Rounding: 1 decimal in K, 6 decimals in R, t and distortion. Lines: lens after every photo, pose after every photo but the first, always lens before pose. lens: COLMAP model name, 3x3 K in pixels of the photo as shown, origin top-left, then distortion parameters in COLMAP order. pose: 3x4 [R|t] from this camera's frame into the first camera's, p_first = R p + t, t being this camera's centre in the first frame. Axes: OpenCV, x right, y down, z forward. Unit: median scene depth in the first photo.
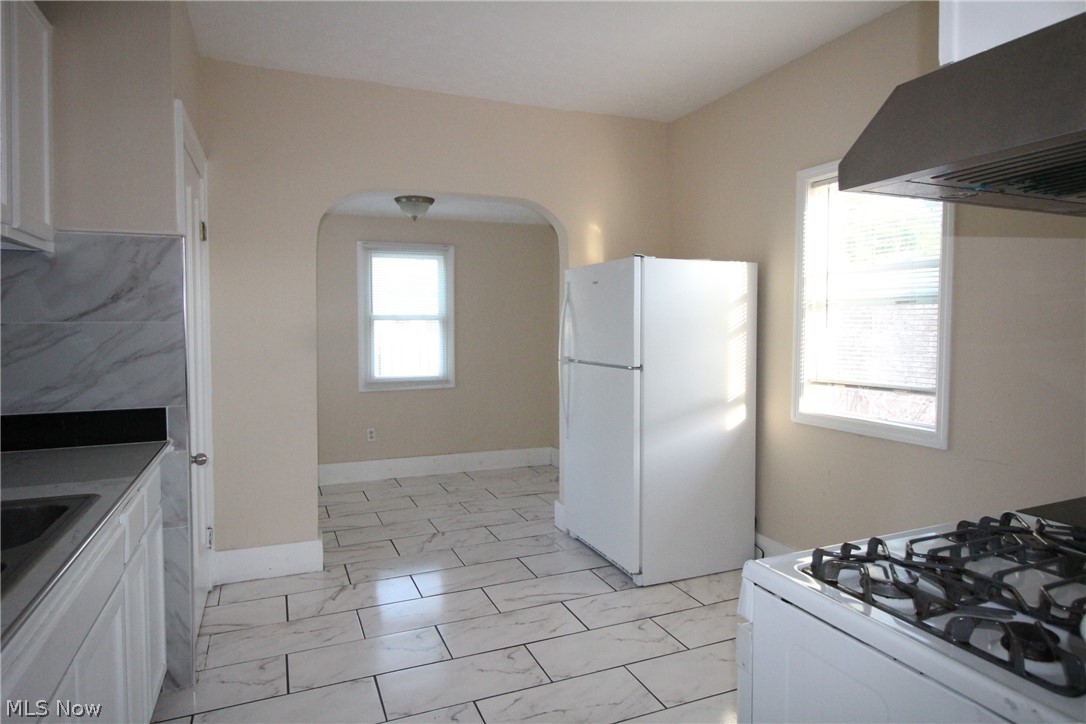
lens RADIAL K [[646.9, 0, 549.6], [0, 646.9, 350.7], [0, 0, 1]] dist [0.004384, -0.008615]
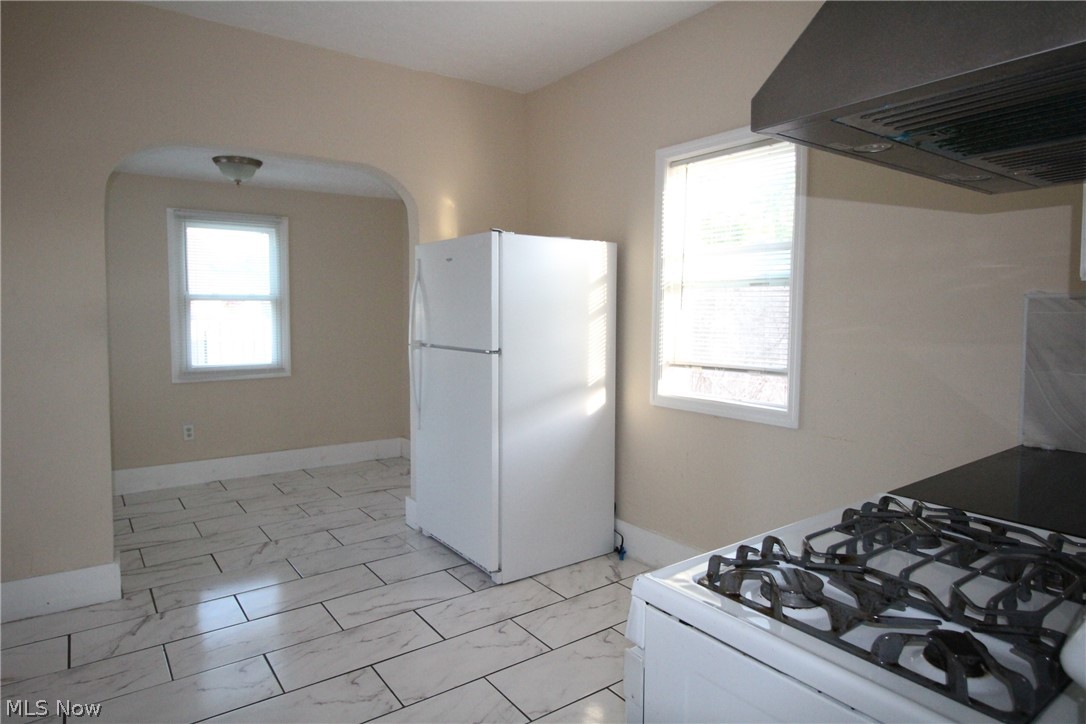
lens RADIAL K [[646.9, 0, 551.3], [0, 646.9, 348.8], [0, 0, 1]] dist [0.004384, -0.008615]
pose [[0.973745, -0.008197, 0.227494, 0.002296], [0.003789, 0.999797, 0.019807, 0.004170], [-0.227610, -0.018425, 0.973578, 0.075947]]
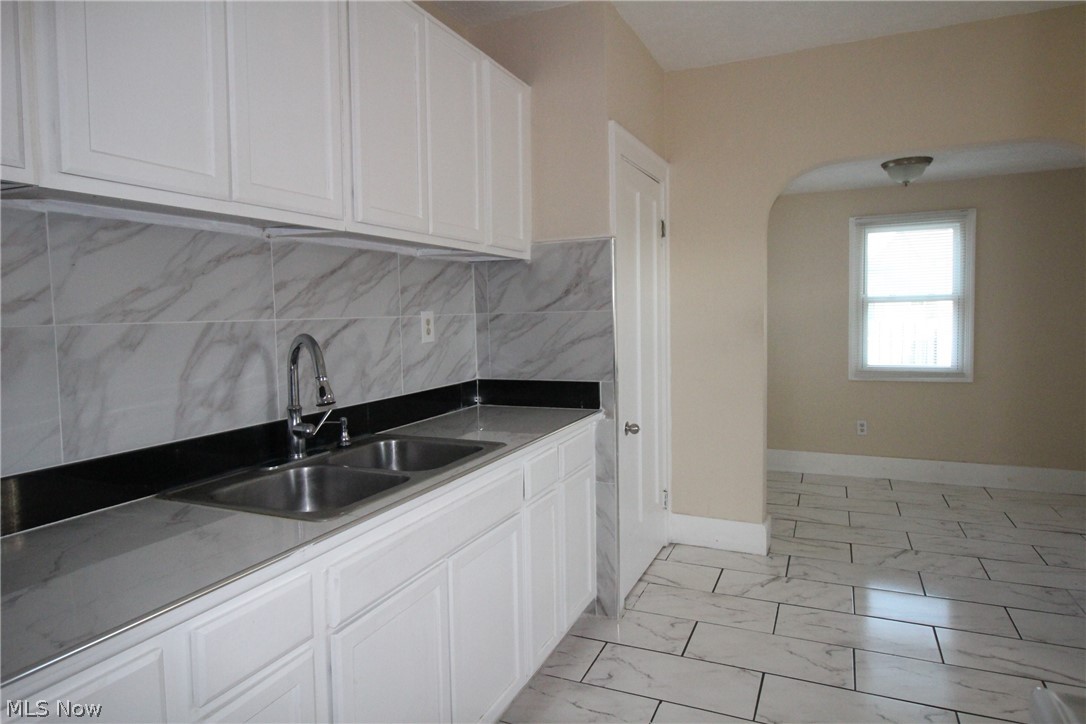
lens RADIAL K [[646.9, 0, 545.2], [0, 646.9, 348.5], [0, 0, 1]] dist [0.004384, -0.008615]
pose [[0.671652, 0.029224, -0.740290, 0.162904], [-0.011807, 0.999517, 0.028745, -0.005300], [0.740773, -0.010566, 0.671672, 0.085298]]
